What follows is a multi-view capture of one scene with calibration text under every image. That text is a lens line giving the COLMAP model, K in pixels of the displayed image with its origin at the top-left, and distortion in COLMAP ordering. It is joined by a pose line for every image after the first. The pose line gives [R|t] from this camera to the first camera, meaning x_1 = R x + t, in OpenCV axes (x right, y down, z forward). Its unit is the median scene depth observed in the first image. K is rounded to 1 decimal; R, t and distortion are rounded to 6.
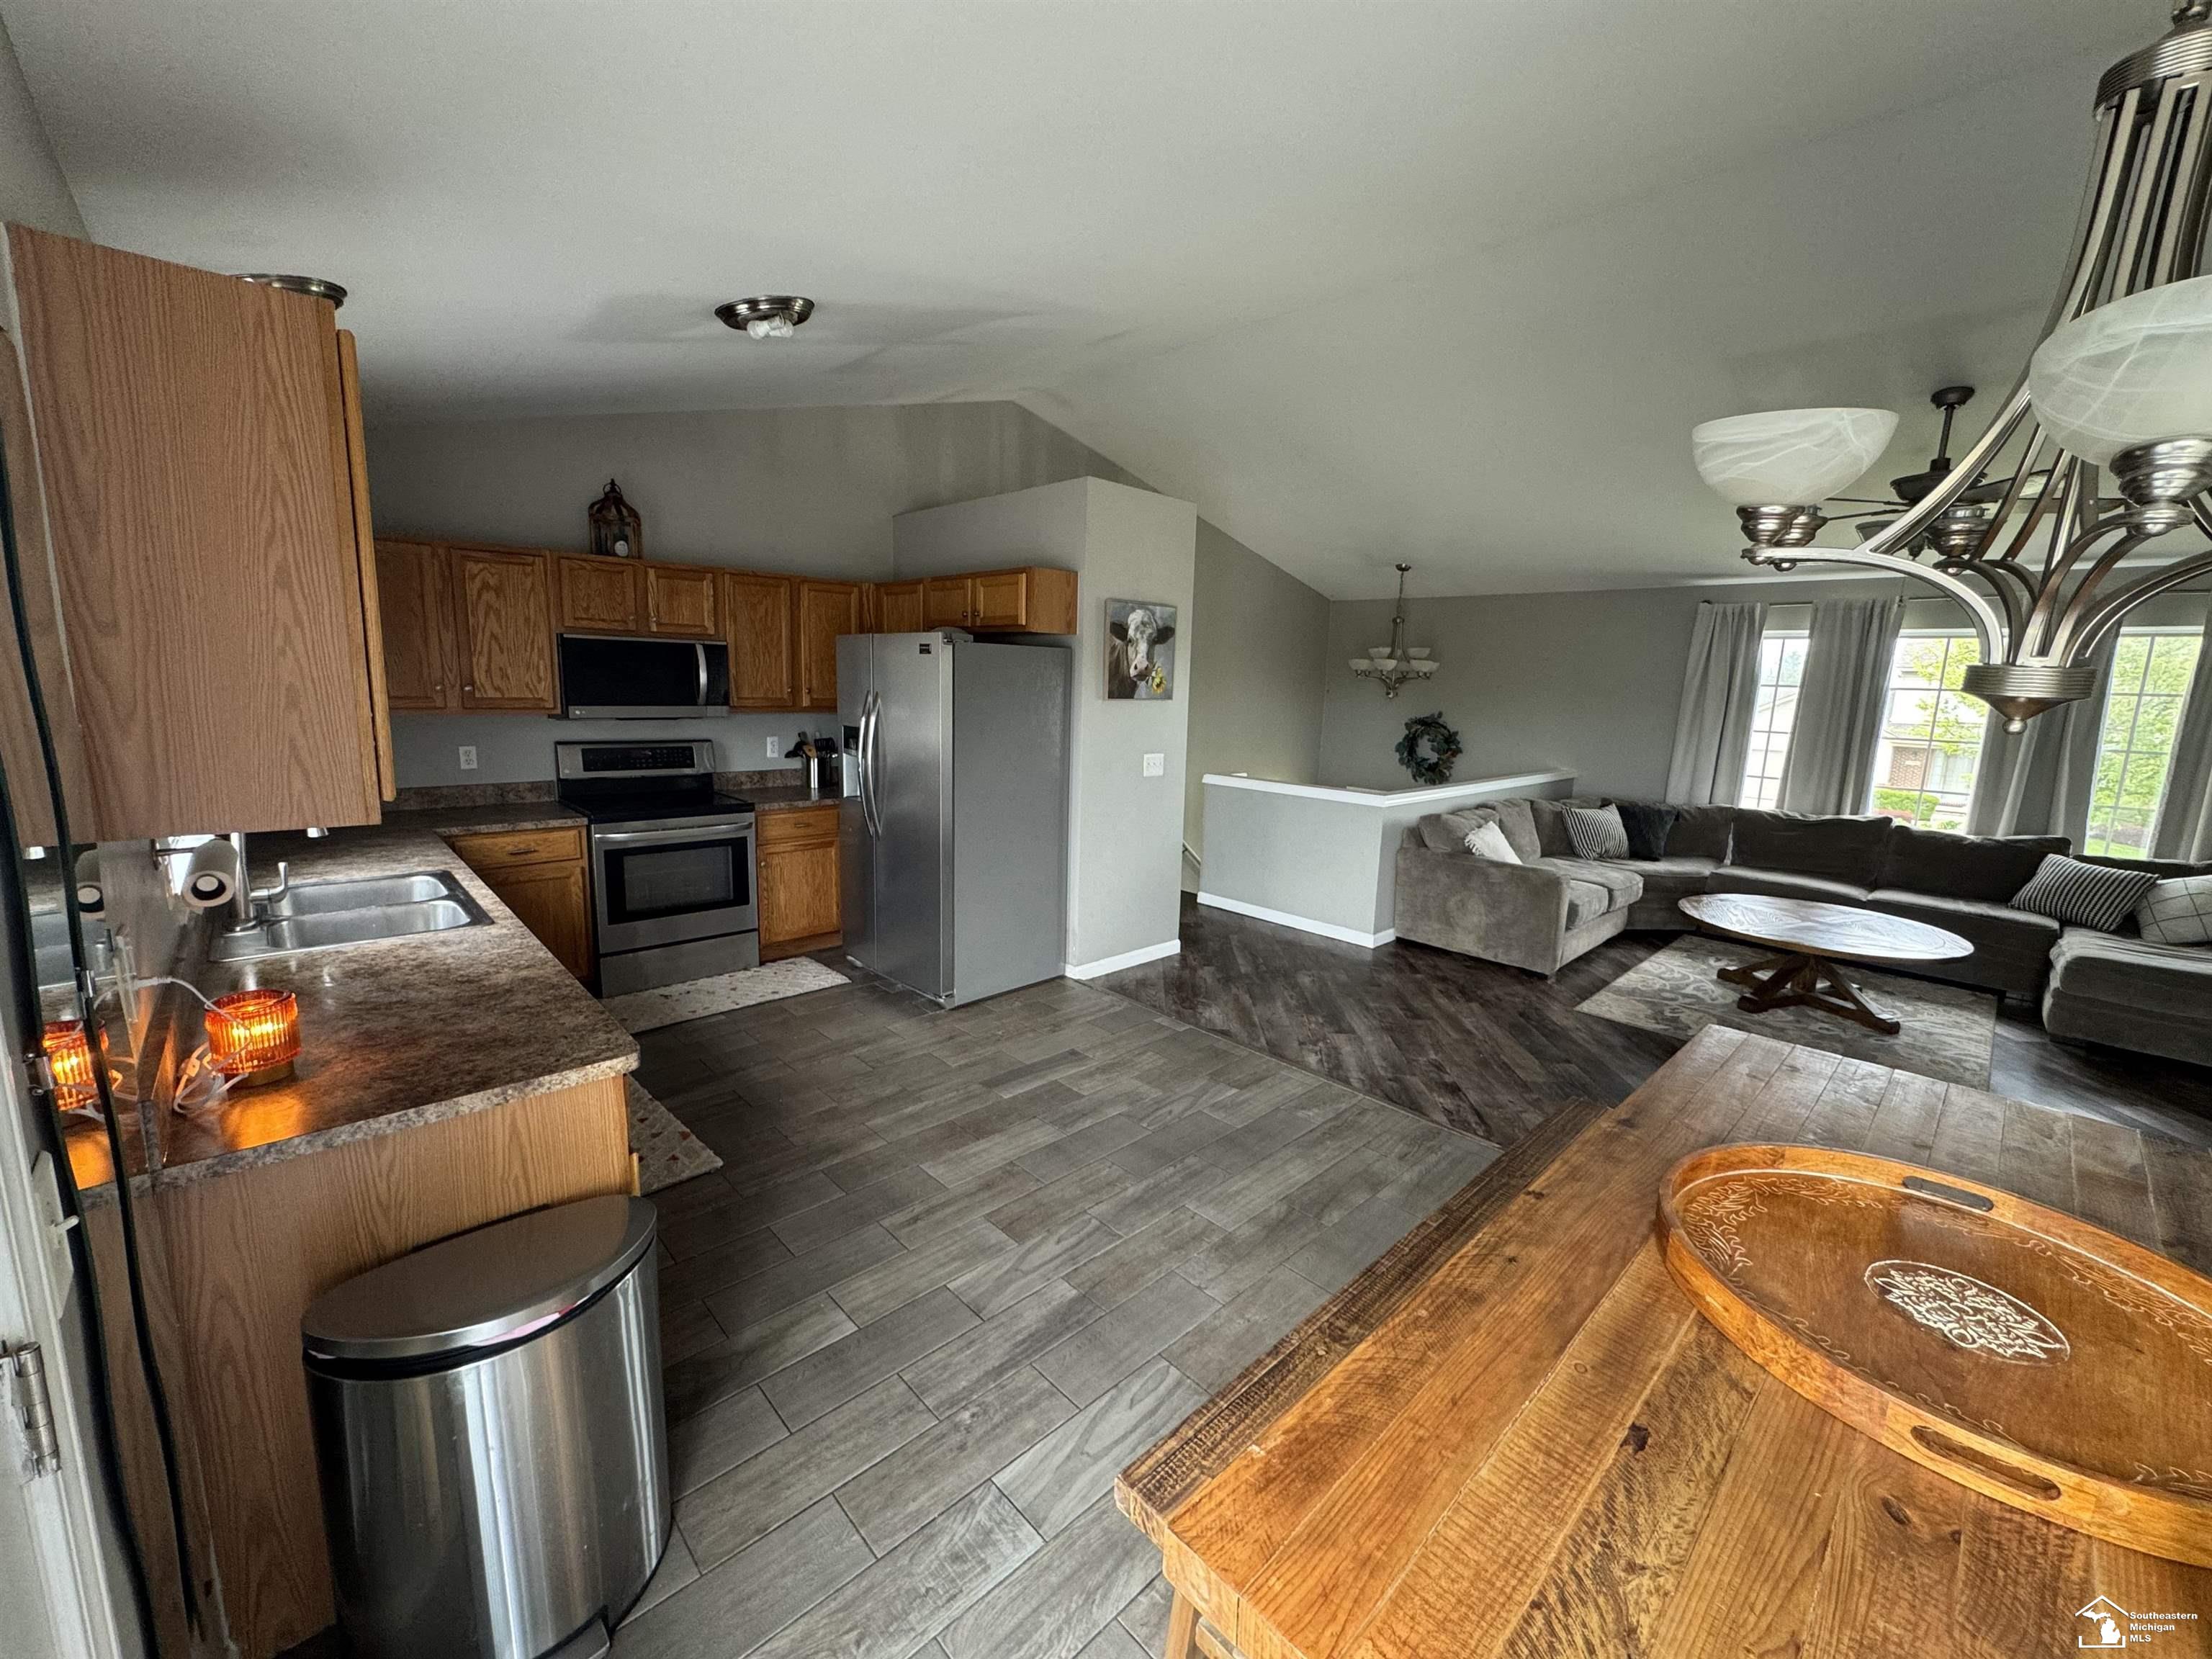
lens RADIAL K [[880.8, 0, 1104.1], [0, 880.8, 828.1], [0, 0, 1]] dist [-0.002312, -0.000214]
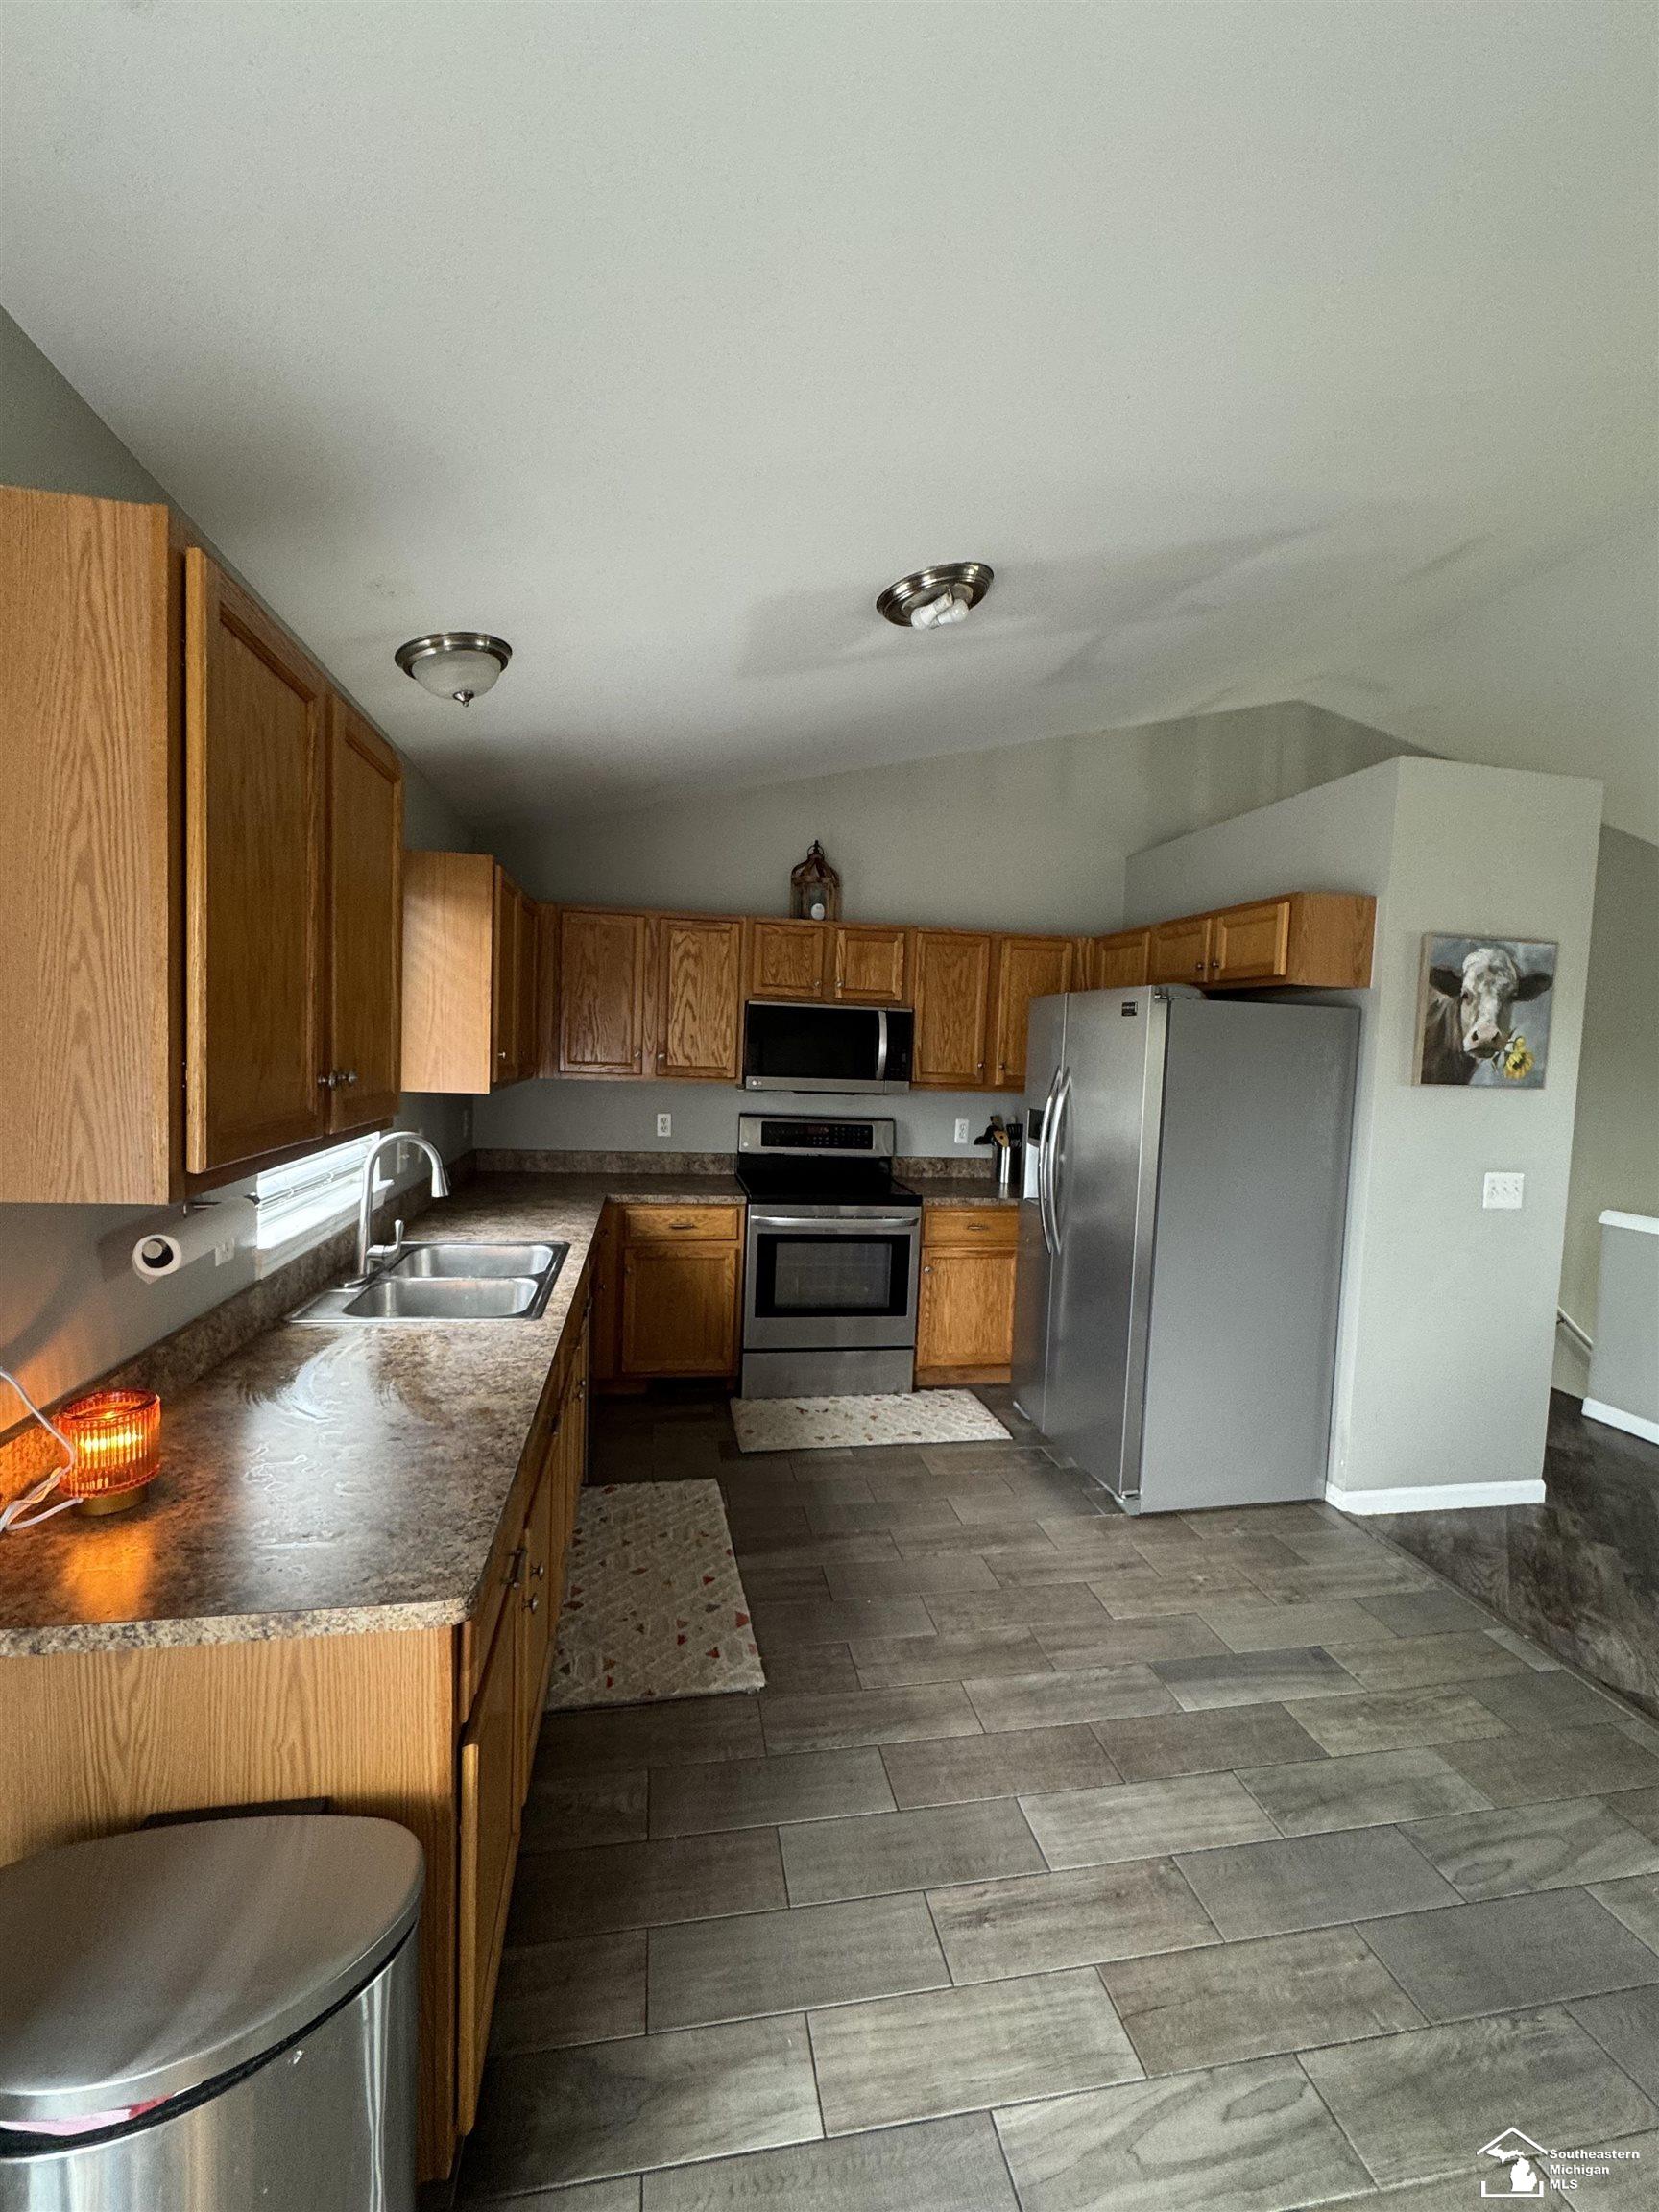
lens RADIAL K [[943.8, 0, 839.8], [0, 943.8, 1109.4], [0, 0, 1]] dist [0.000219, 0.000315]
pose [[0.843691, 0.040845, -0.535273, 0.017602], [-0.104853, 0.990435, -0.089691, -0.023070], [0.526490, 0.131797, 0.839903, 0.207570]]
